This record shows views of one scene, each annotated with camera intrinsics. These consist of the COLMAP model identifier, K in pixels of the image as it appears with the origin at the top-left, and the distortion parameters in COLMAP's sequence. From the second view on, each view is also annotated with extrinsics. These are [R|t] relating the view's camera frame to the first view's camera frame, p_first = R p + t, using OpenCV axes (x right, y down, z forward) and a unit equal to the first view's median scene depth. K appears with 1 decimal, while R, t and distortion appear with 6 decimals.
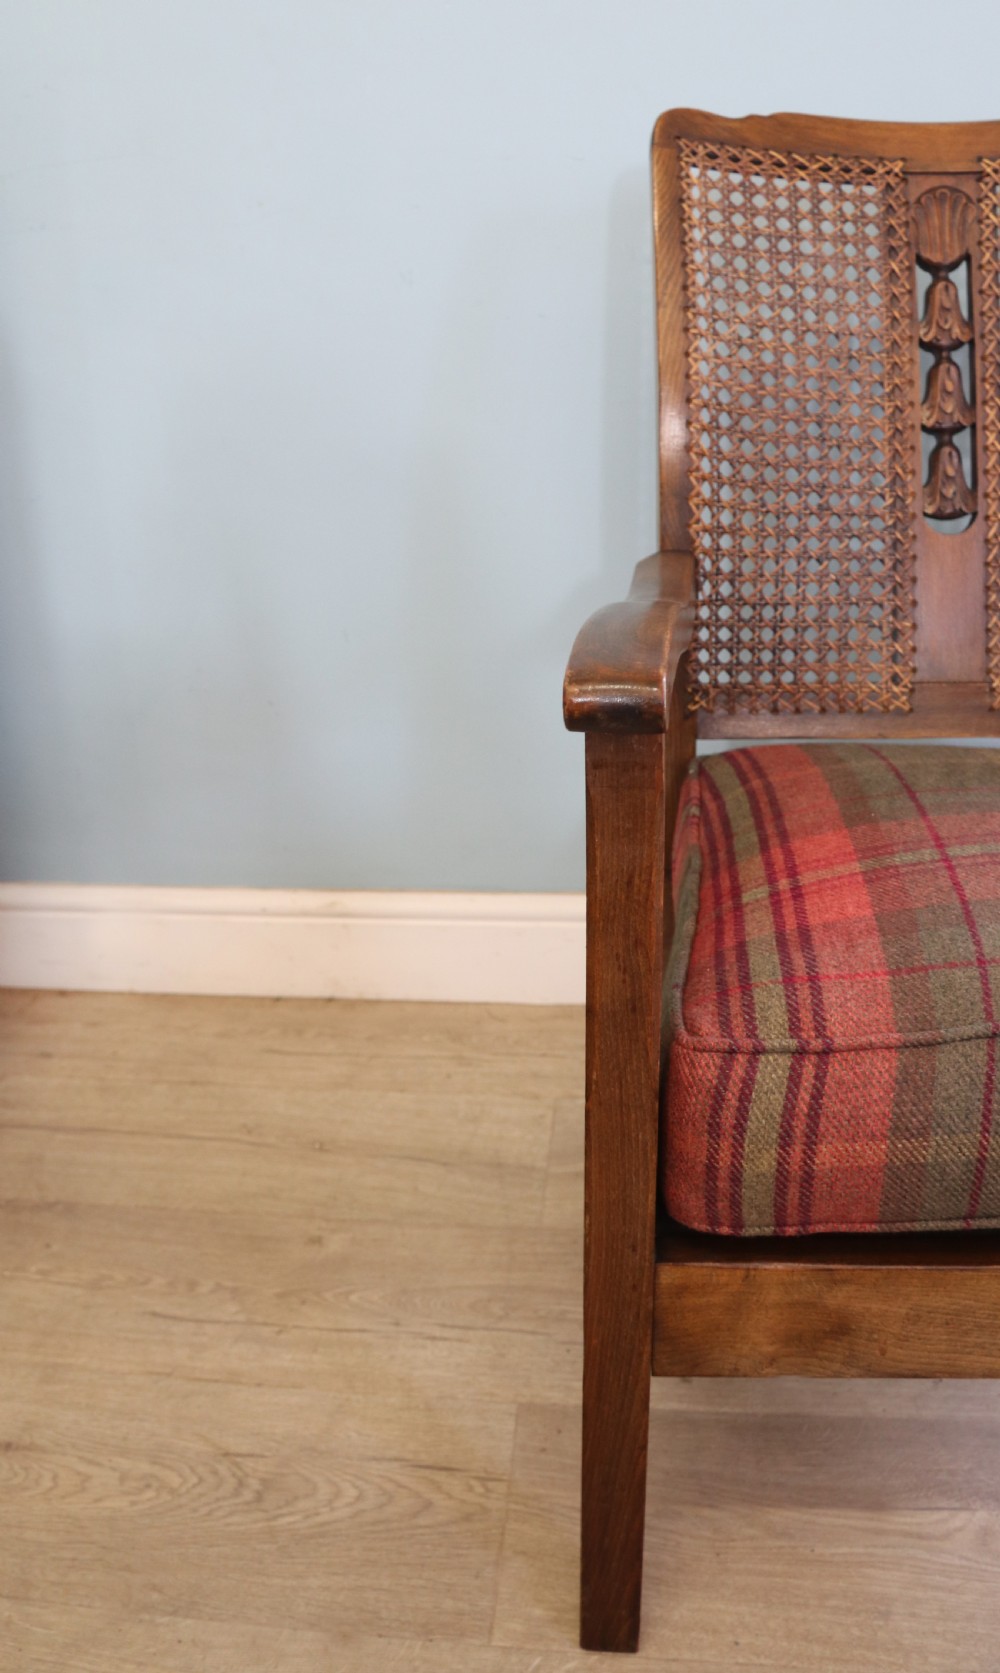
lens RADIAL K [[1396.8, 0, 468.5], [0, 1396.8, 742.0], [0, 0, 1]] dist [-0.176526, 0.108930]
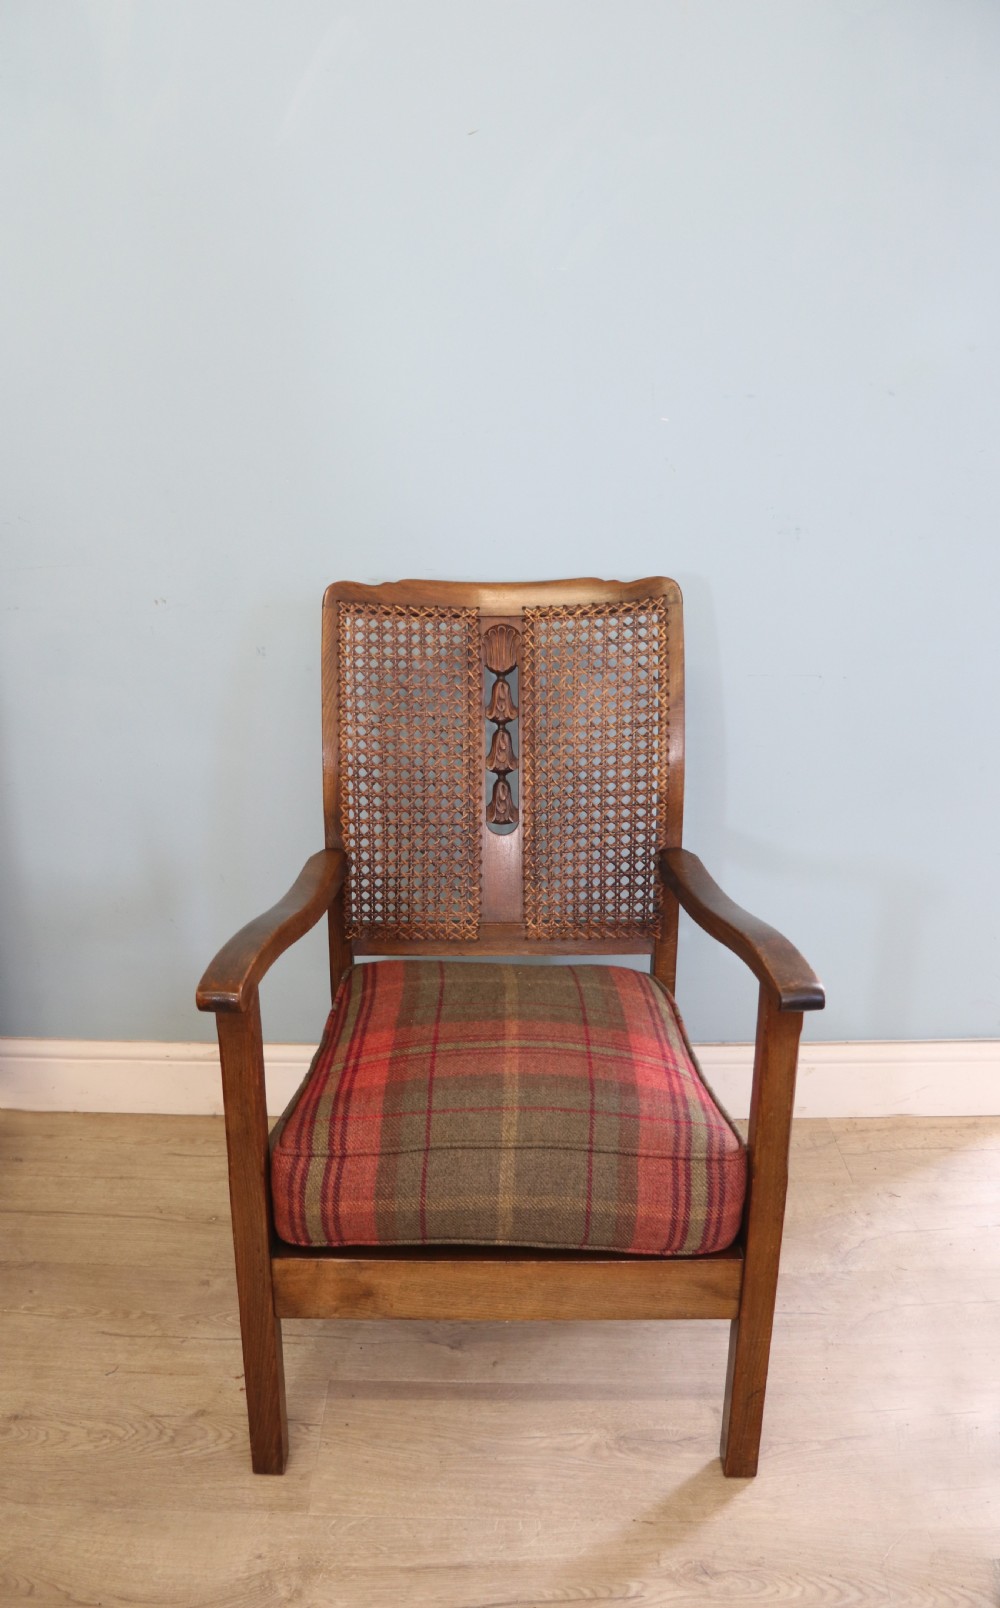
lens RADIAL K [[1232.0, 0, 443.4], [0, 1232.0, 795.3], [0, 0, 1]] dist [-0.188186, 0.126770]
pose [[0.997580, 0.003139, 0.069464, 0.179726], [-0.001940, 0.999848, -0.017323, -0.178938], [-0.069508, 0.017146, 0.997434, -0.522651]]
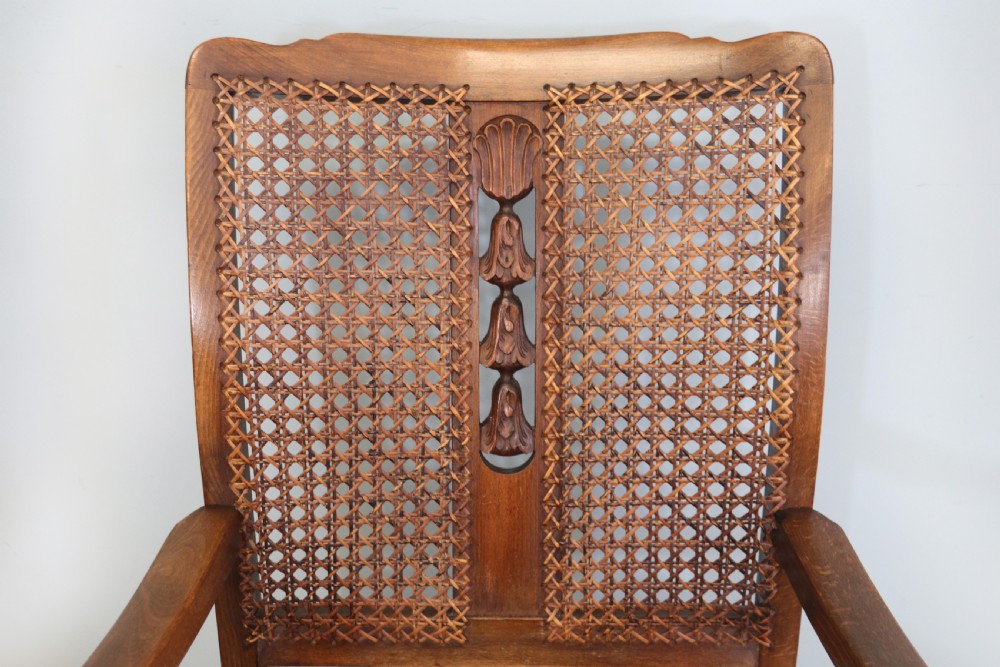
lens RADIAL K [[1284.7, 0, 497.5], [0, 1284.7, 345.2], [0, 0, 1]] dist [0.008890, 0.058909]
pose [[0.996224, -0.004105, 0.086723, 0.271410], [-0.005136, 0.994345, 0.106071, -0.355152], [-0.086668, -0.106116, 0.990570, 0.076323]]
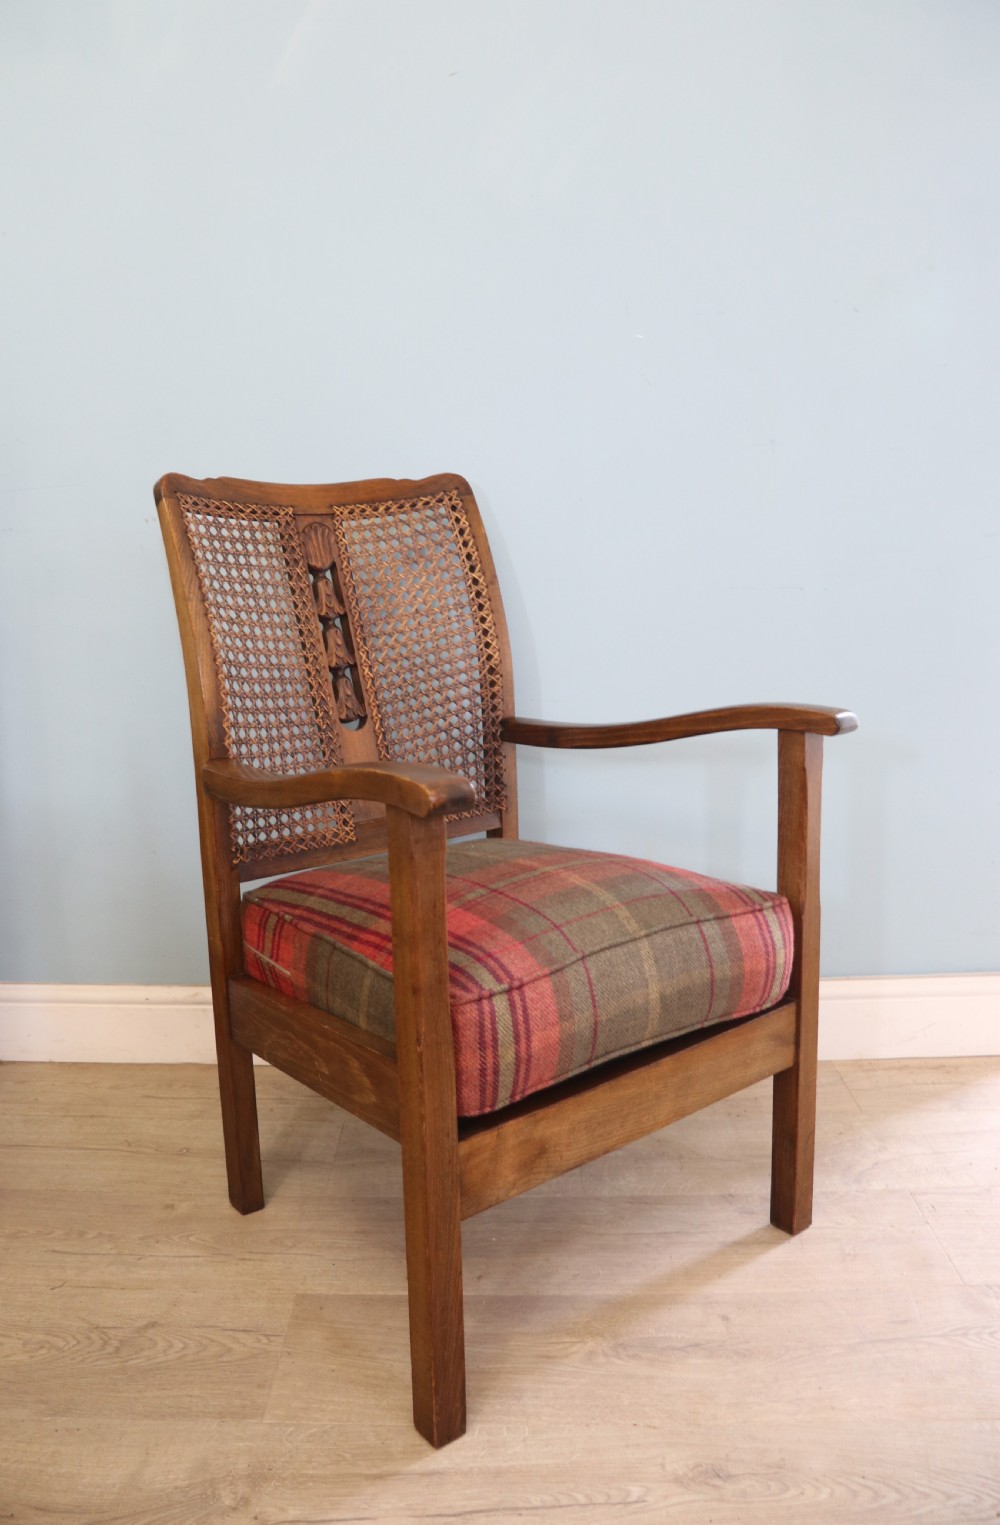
lens RADIAL K [[1171.1, 0, 416.1], [0, 1171.1, 758.8], [0, 0, 1]] dist [-0.176536, -0.000171]
pose [[0.748428, -0.101093, 0.655466, -0.525425], [0.216572, 0.971389, -0.097469, 0.033552], [-0.626859, 0.214904, 0.748908, -0.086398]]
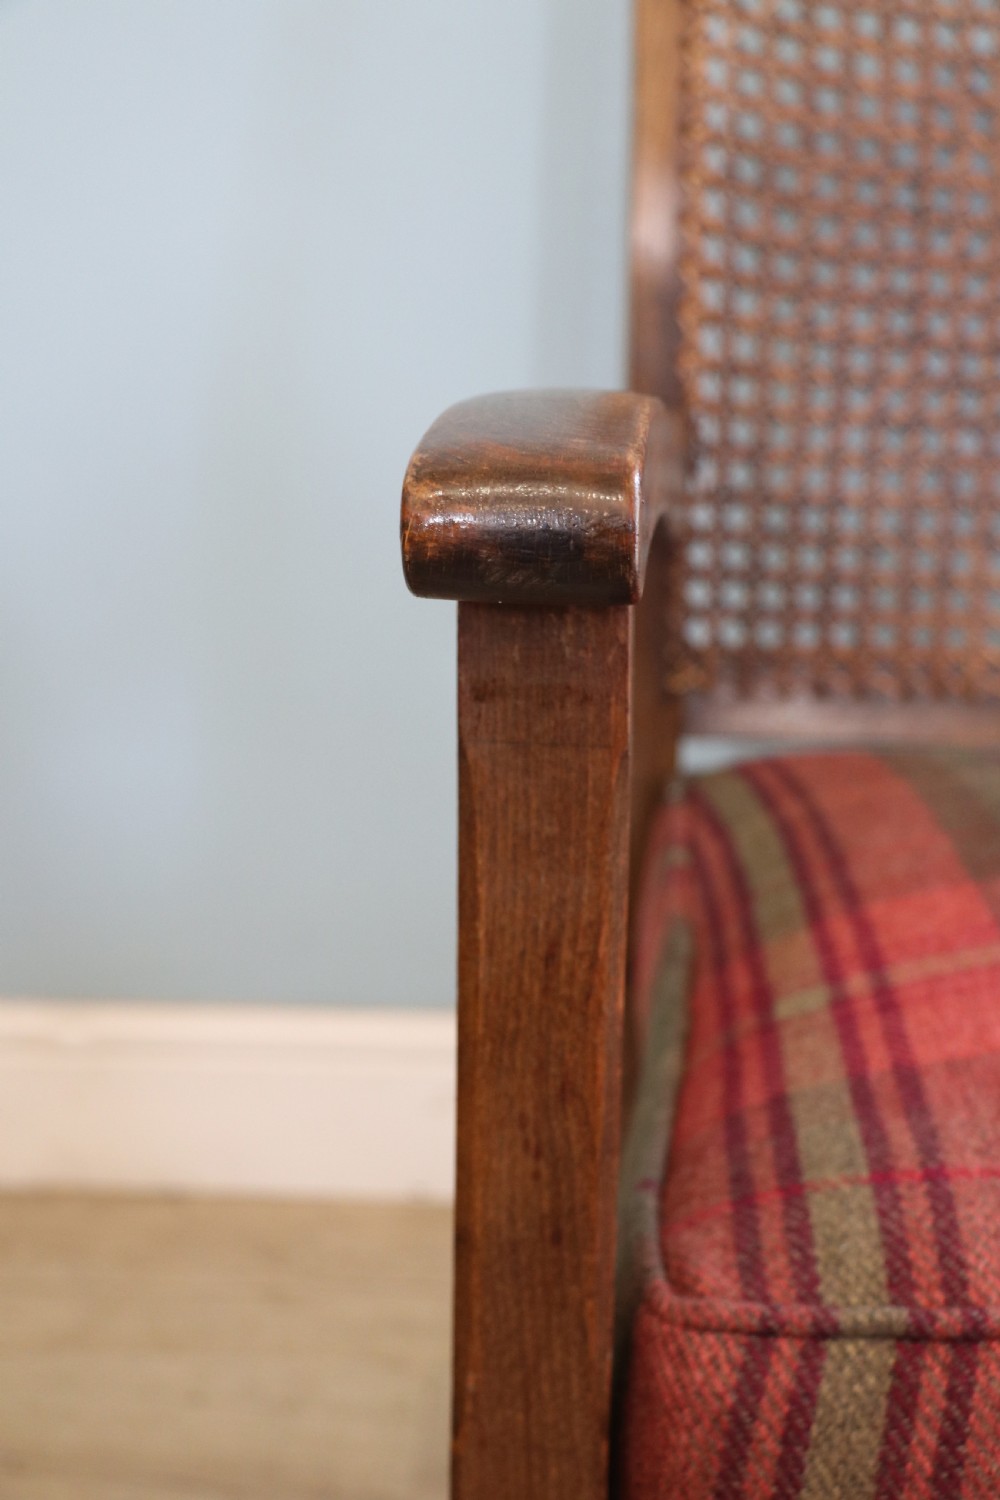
lens RADIAL K [[1927.1, 0, 502.8], [0, 1927.1, 770.9], [0, 0, 1]] dist [0.008890, 0.058909]
pose [[0.996740, 0.023310, 0.077240, 0.030471], [-0.021323, 0.999423, -0.026452, 0.034849], [-0.077812, 0.024718, 0.996662, 0.225667]]
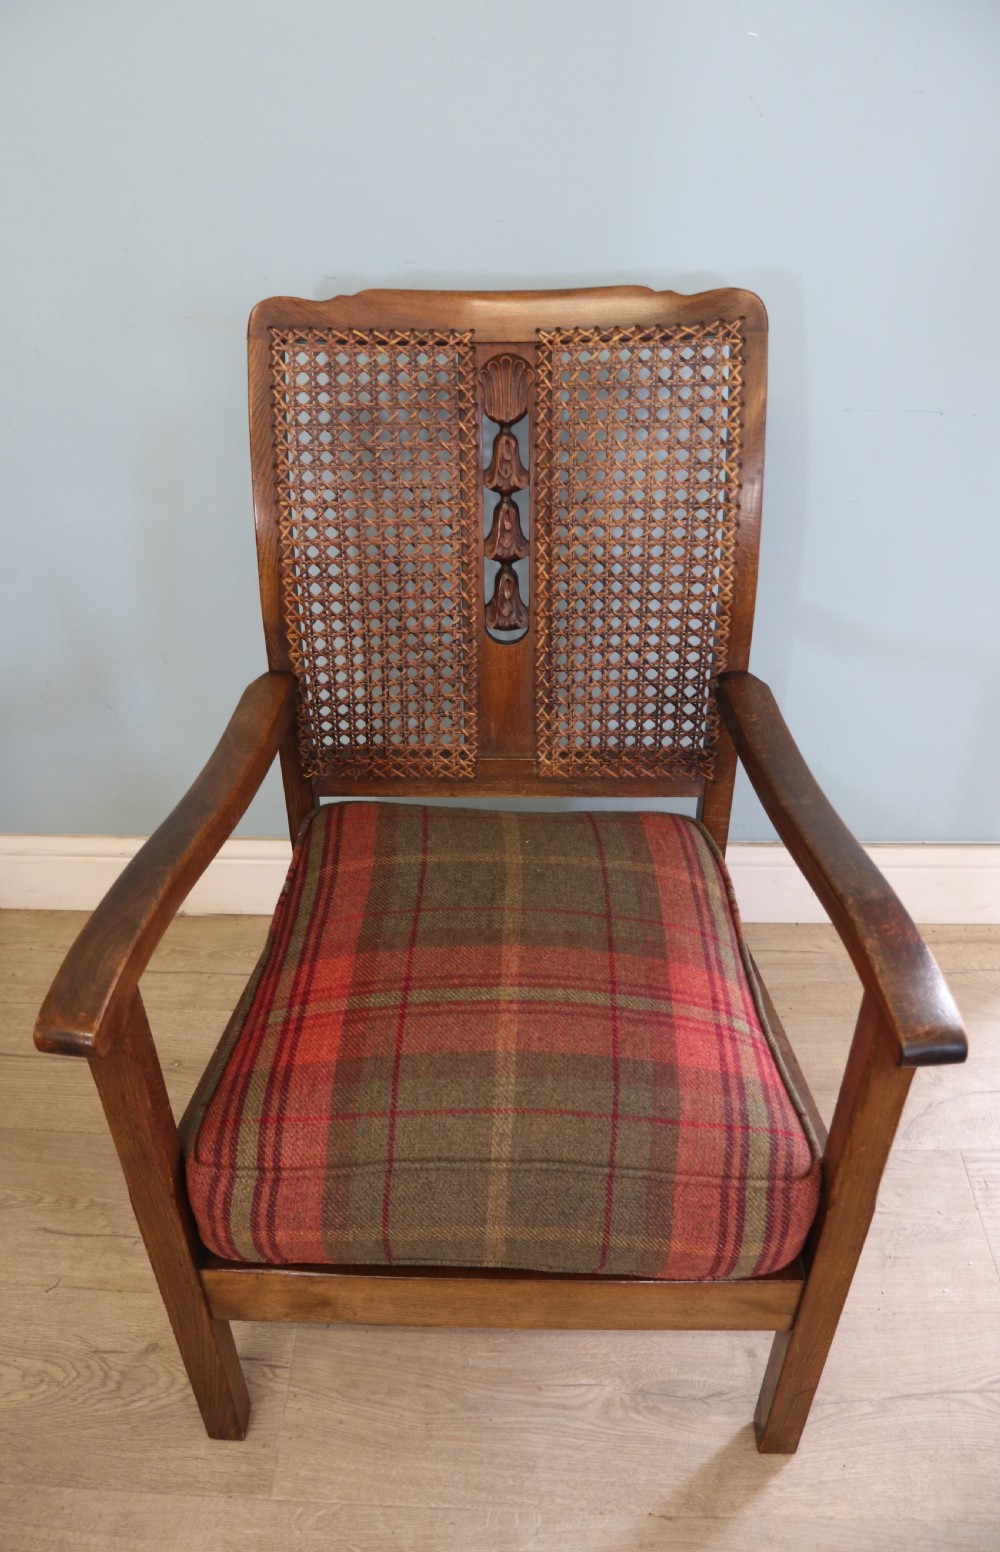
lens RADIAL K [[1176.9, 0, 469.4], [0, 1176.9, 743.9], [0, 0, 1]] dist [-0.185081, 0.116909]
pose [[0.998158, -0.021590, 0.056700, 0.262144], [0.004972, 0.960507, 0.278211, -0.374629], [-0.060467, -0.277416, 0.958845, -0.060163]]
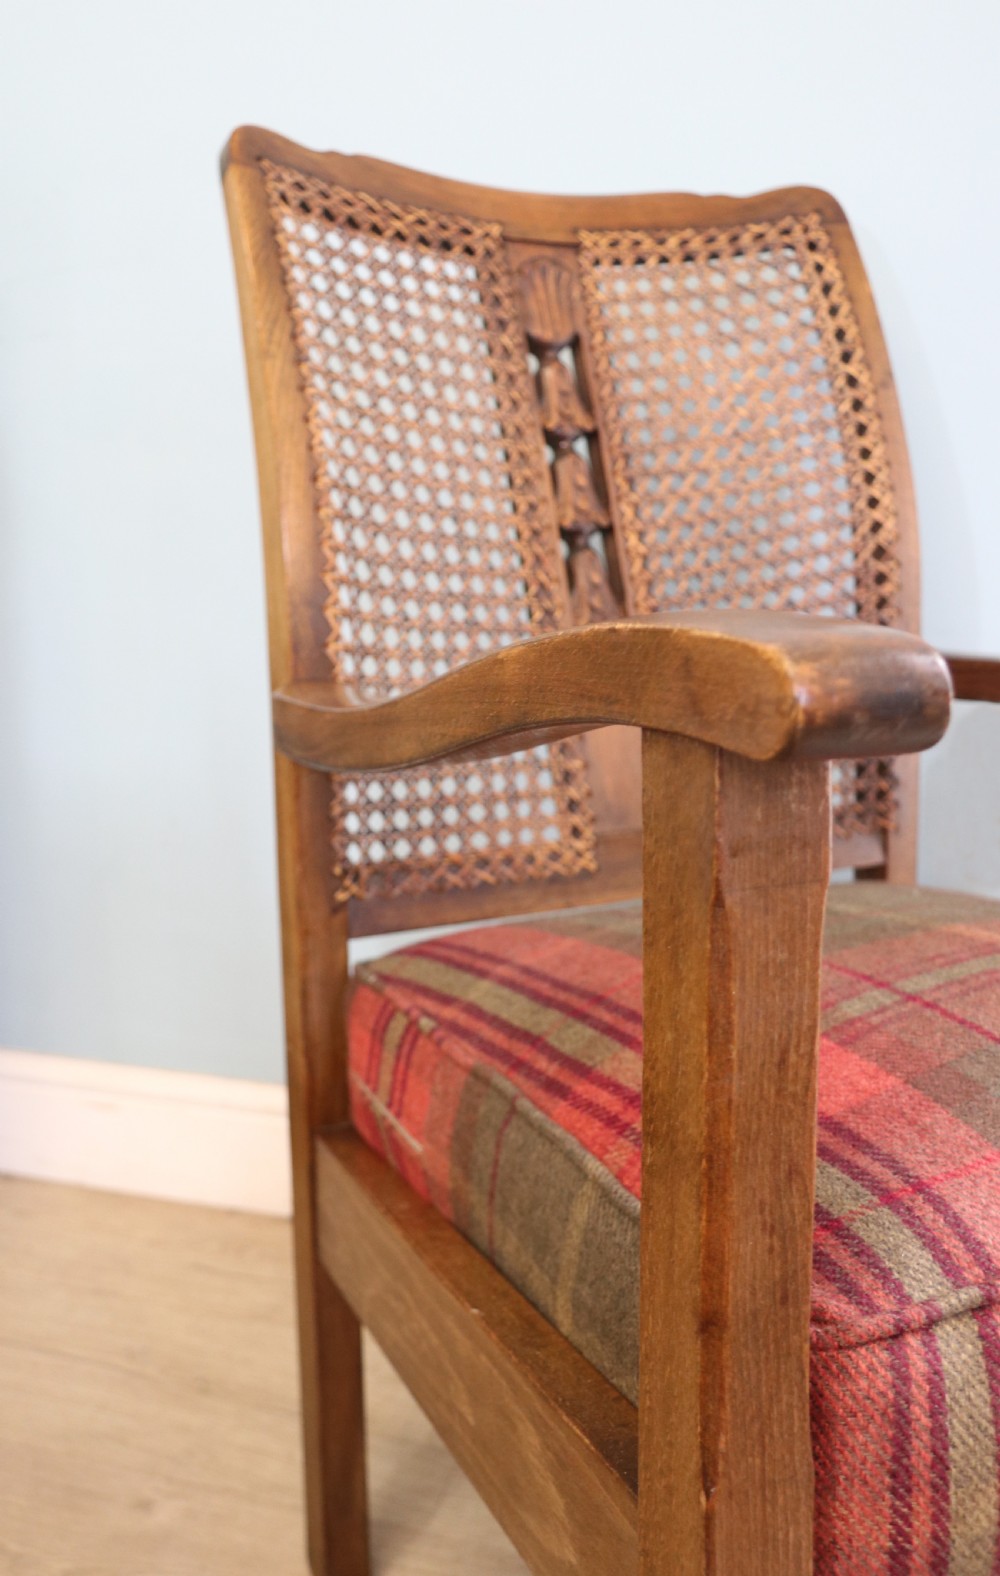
lens RADIAL K [[1411.2, 0, 429.2], [0, 1411.2, 752.4], [0, 0, 1]] dist [-0.149877, 0.146819]
pose [[0.867468, -0.047938, 0.495177, -0.168155], [0.147436, 0.975405, -0.163855, 0.030840], [-0.475143, 0.215146, 0.853200, 0.347251]]
